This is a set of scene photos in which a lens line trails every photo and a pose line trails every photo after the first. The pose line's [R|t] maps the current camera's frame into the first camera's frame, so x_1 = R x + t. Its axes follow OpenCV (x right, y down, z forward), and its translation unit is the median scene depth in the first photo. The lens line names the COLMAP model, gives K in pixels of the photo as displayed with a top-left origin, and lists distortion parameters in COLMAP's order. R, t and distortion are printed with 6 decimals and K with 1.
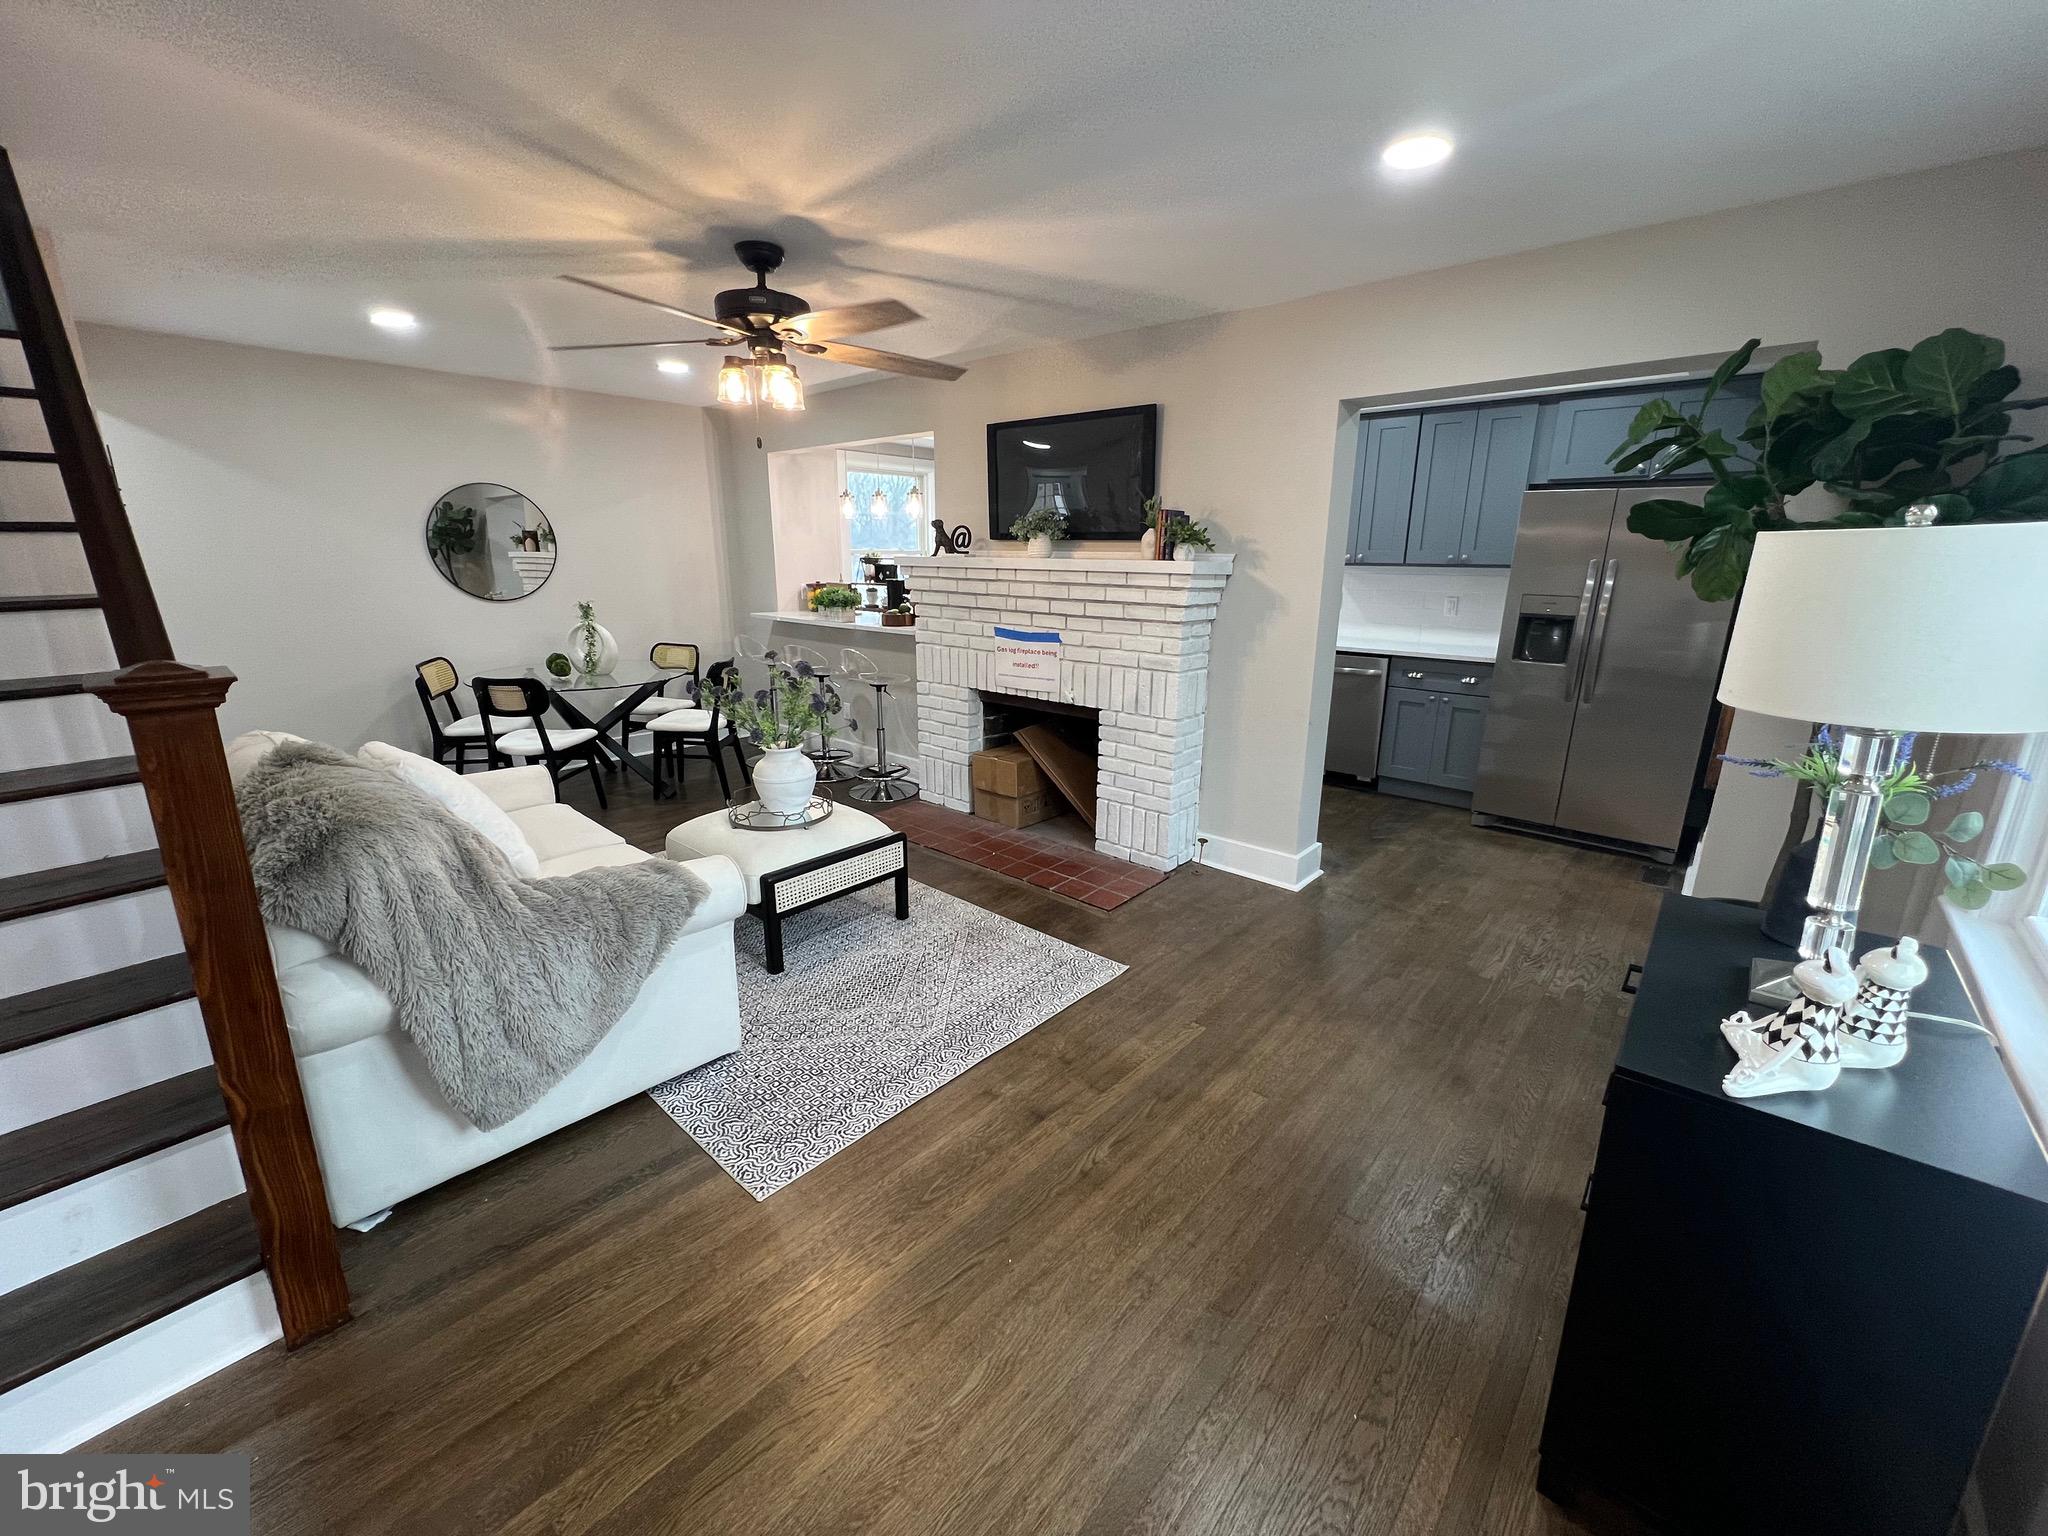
lens RADIAL K [[822.2, 0, 1032.4], [0, 822.2, 762.0], [0, 0, 1]] dist [0.000446, 0.000017]
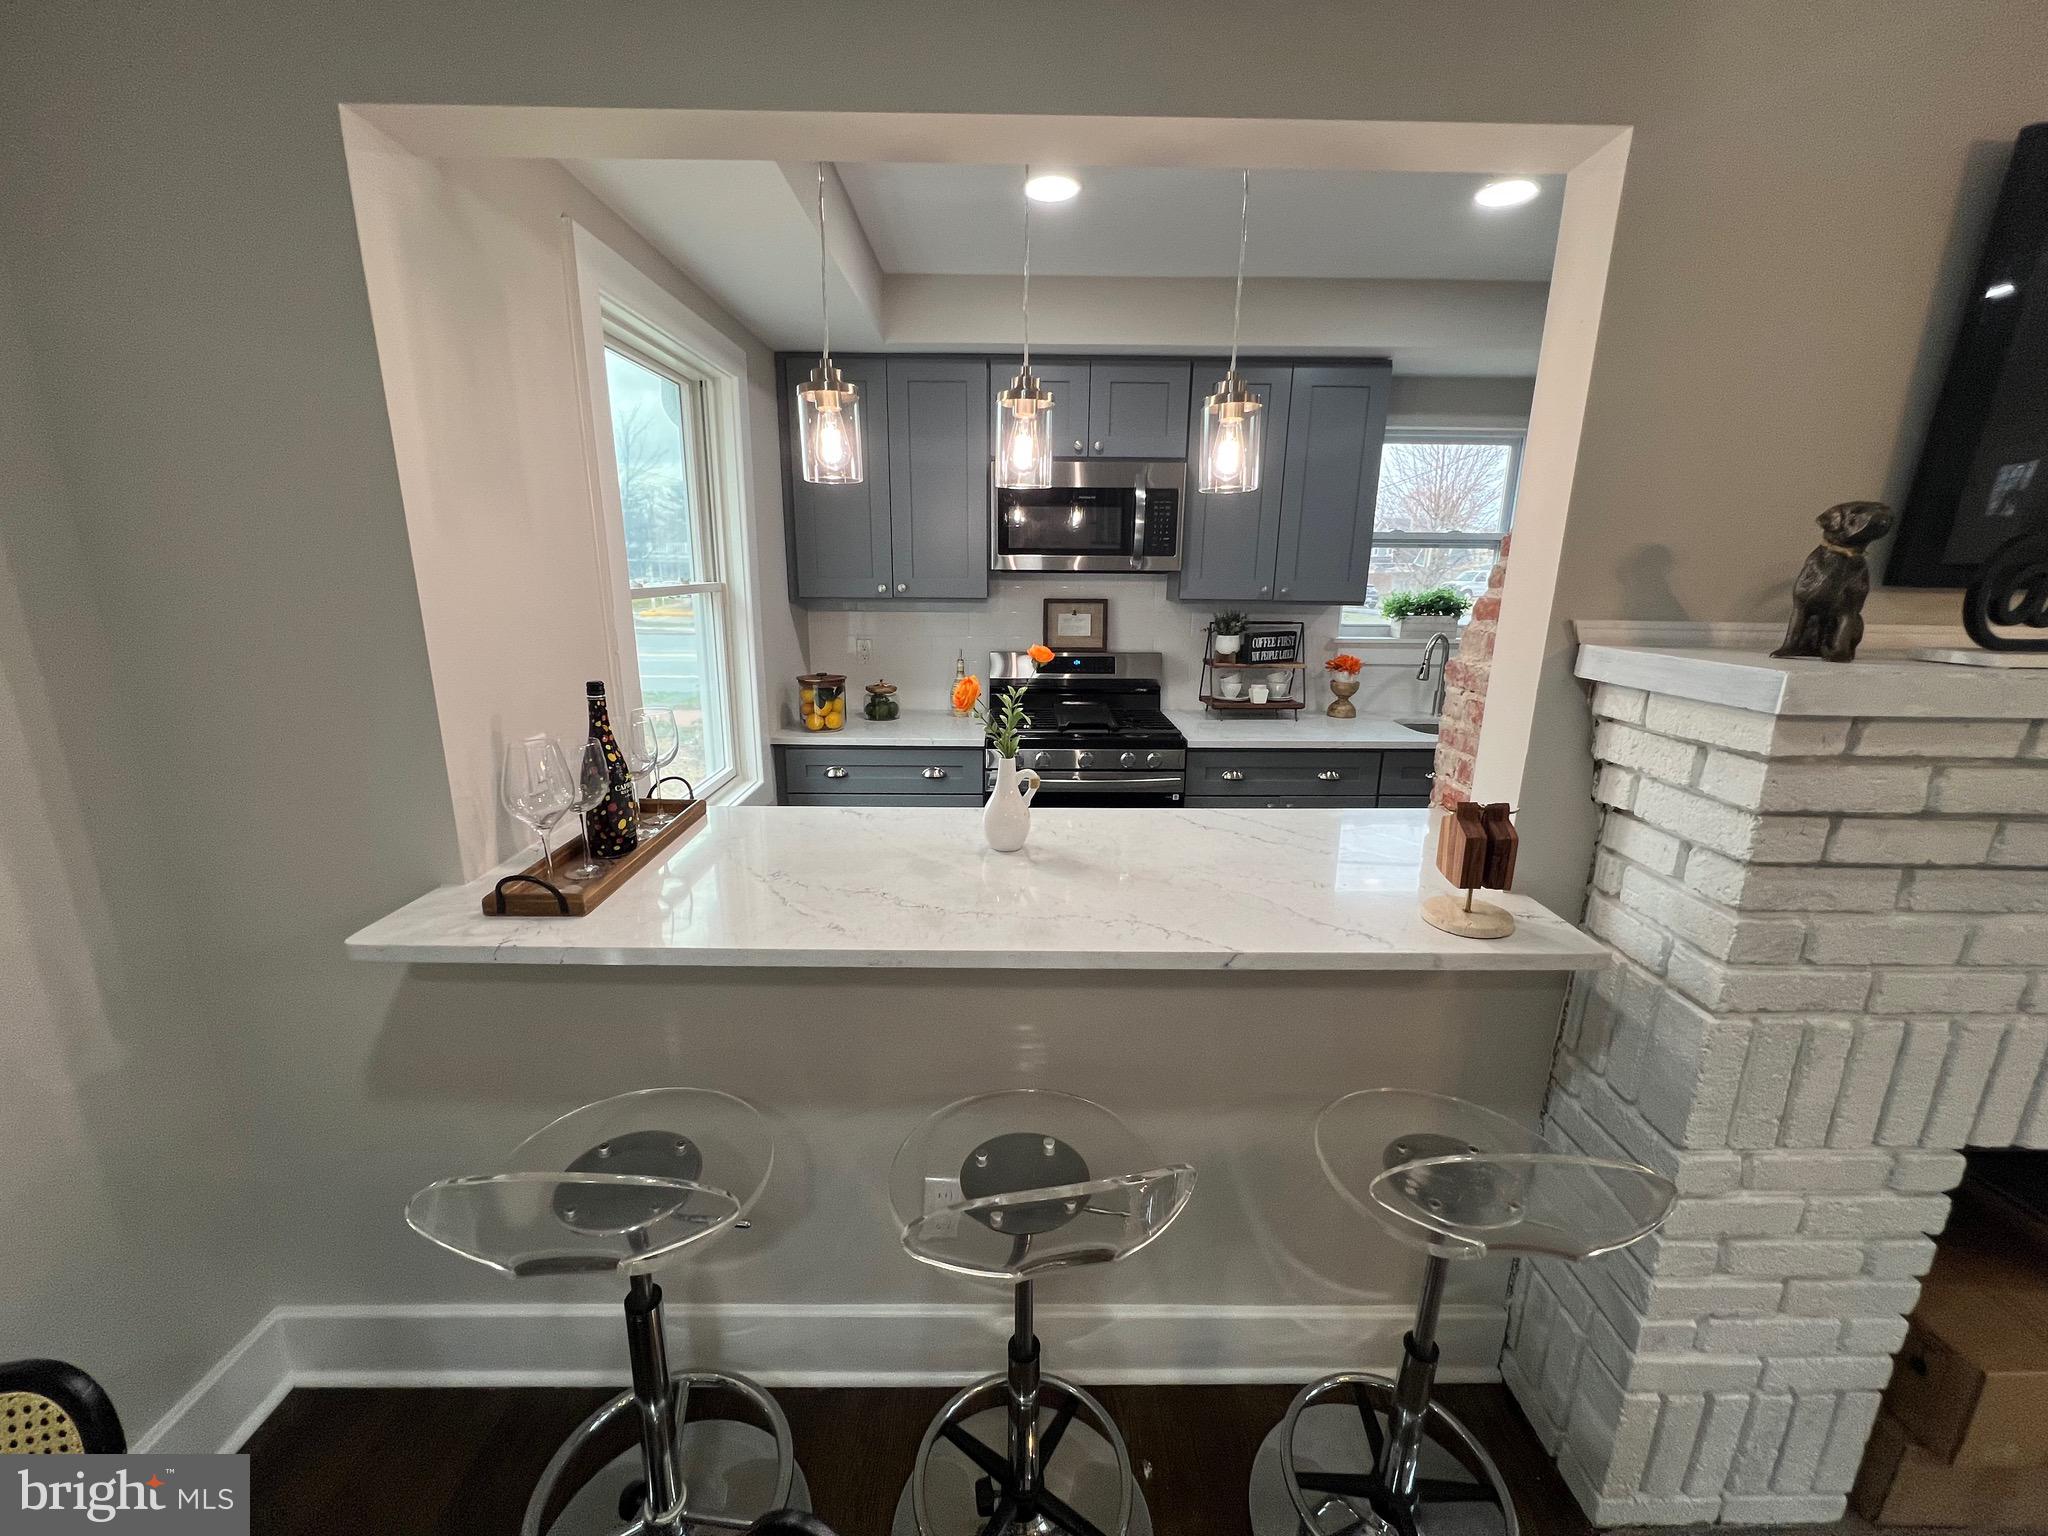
lens RADIAL K [[822.8, 0, 1020.5], [0, 822.8, 770.9], [0, 0, 1]] dist [-0.000613, 0.000374]
pose [[0.743648, -0.163877, 0.648176, -0.506145], [0.159676, 0.984972, 0.065833, -0.305639], [-0.649224, 0.054542, 0.758639, 1.097198]]
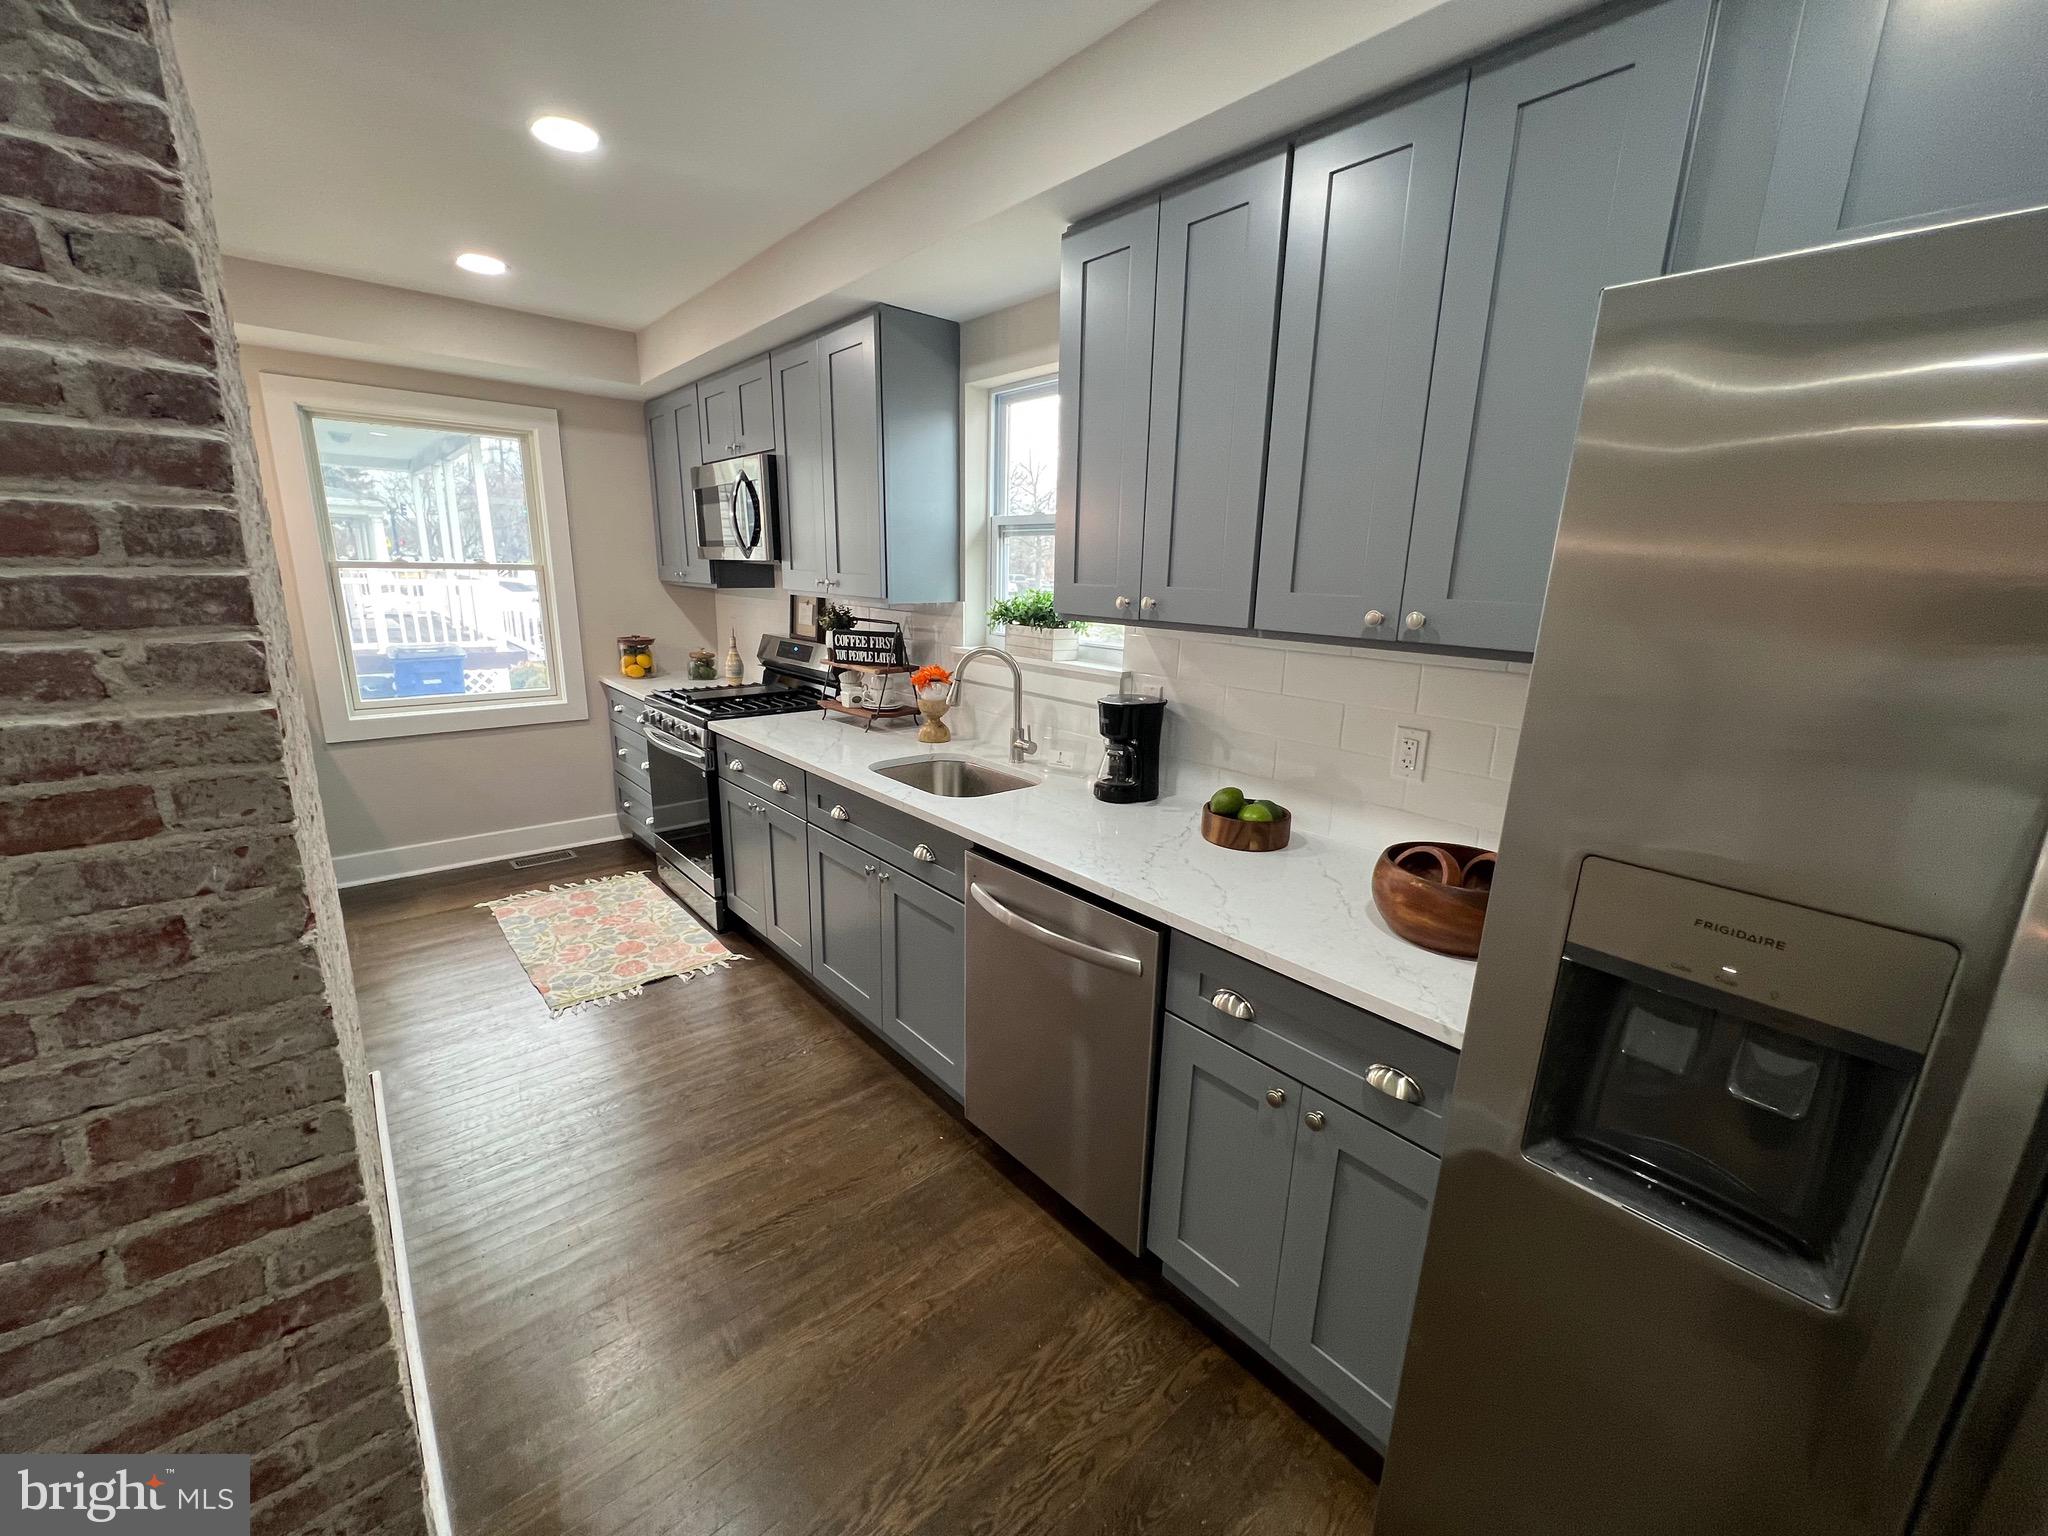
lens RADIAL K [[819.1, 0, 1028.2], [0, 819.1, 775.3], [0, 0, 1]] dist [-0.000357, 0.000120]
pose [[0.990978, 0.048777, -0.124832, 0.512360], [-0.048882, 0.998802, 0.002229, -0.224955], [0.124792, 0.003893, 0.992175, 0.832491]]
